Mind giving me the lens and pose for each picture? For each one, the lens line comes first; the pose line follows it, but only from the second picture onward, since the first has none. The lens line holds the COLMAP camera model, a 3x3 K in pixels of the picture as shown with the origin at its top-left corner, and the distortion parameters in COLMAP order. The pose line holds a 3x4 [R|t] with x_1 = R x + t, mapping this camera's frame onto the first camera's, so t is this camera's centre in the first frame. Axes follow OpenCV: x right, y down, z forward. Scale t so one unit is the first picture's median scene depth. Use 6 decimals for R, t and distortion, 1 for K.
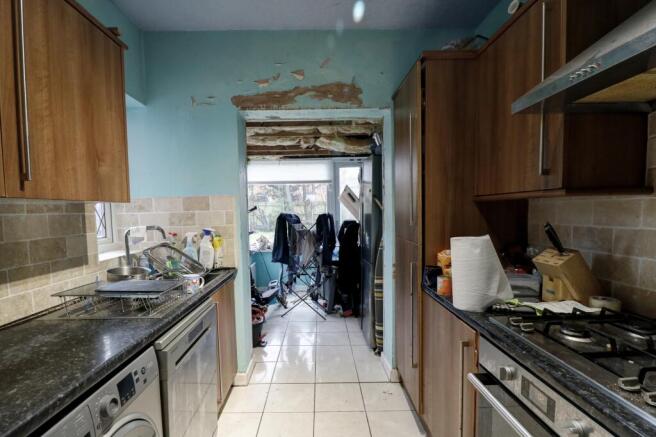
lens RADIAL K [[306.9, 0, 326.4], [0, 306.9, 220.4], [0, 0, 1]] dist [-0.000201, -0.000045]
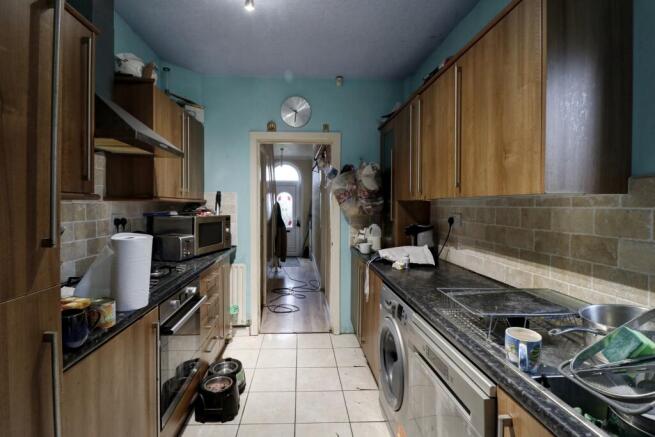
lens RADIAL K [[306.4, 0, 325.8], [0, 306.4, 214.3], [0, 0, 1]] dist [-0.000201, -0.000045]
pose [[-0.998706, 0.017444, -0.047774, -0.125126], [0.014434, 0.997932, 0.062634, -0.070142], [0.048768, 0.061863, -0.996892, 1.907395]]
